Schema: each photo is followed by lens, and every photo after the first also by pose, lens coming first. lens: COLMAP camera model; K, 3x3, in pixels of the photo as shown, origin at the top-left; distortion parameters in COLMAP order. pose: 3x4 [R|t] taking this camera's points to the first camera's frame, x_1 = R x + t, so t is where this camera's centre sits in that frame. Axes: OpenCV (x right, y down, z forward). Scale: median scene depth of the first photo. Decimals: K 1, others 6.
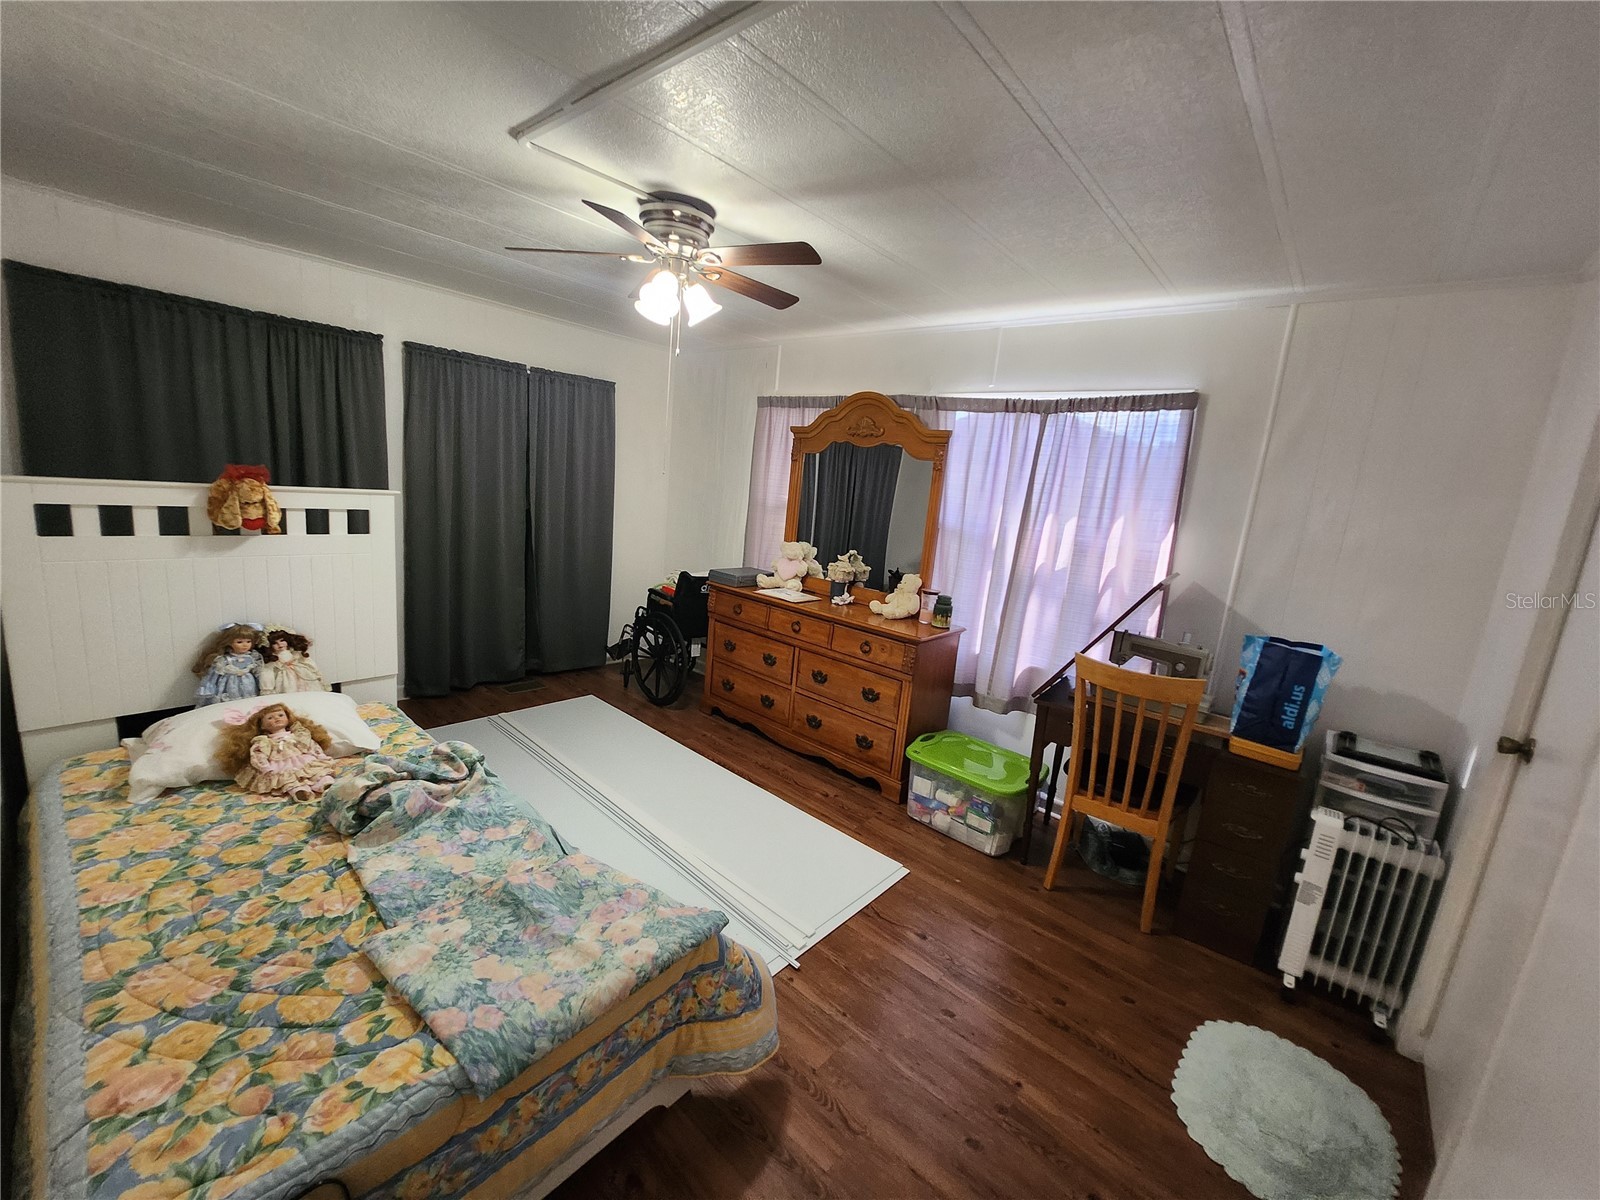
lens RADIAL K [[639.9, 0, 803.7], [0, 639.9, 602.4], [0, 0, 1]] dist [-0.023562, 0.002726]
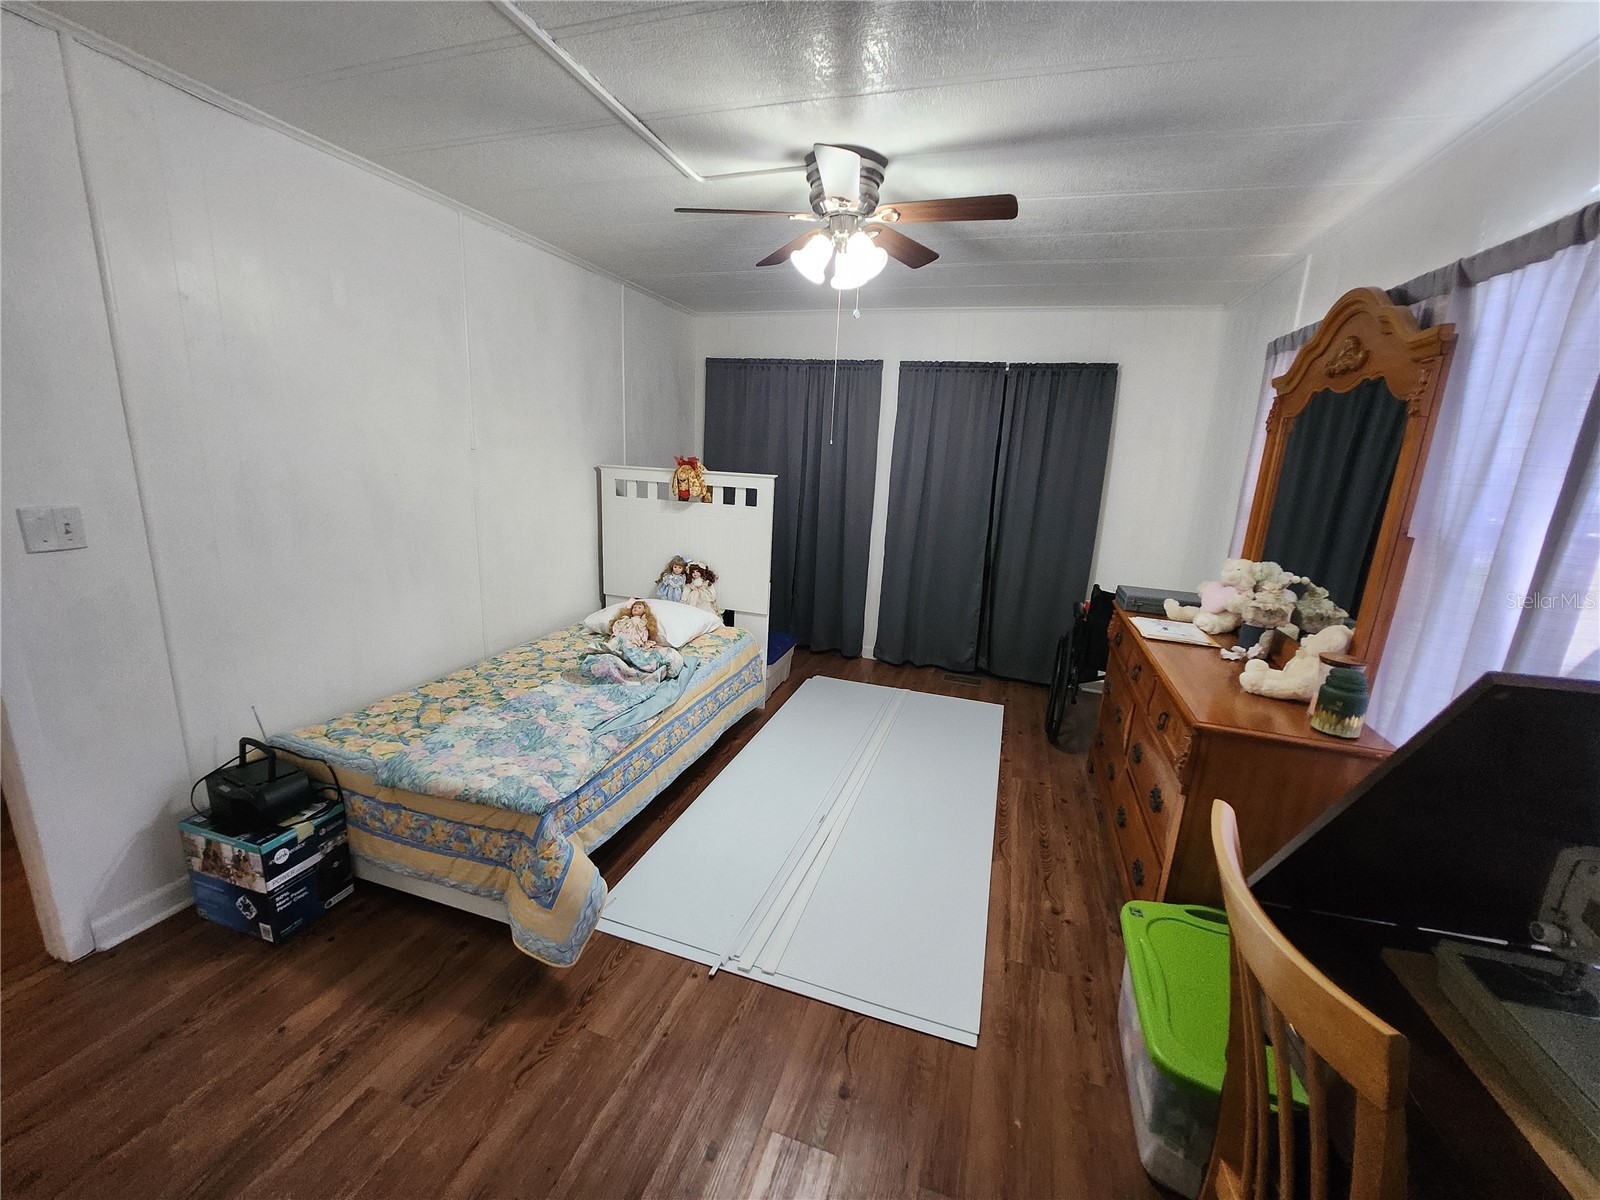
lens RADIAL K [[639.9, 0, 800.7], [0, 639.9, 605.1], [0, 0, 1]] dist [-0.023562, 0.002726]
pose [[0.387689, 0.144372, -0.910414, 0.713644], [-0.188419, 0.979217, 0.075046, -0.023822], [0.902328, 0.142445, 0.406834, 0.619243]]
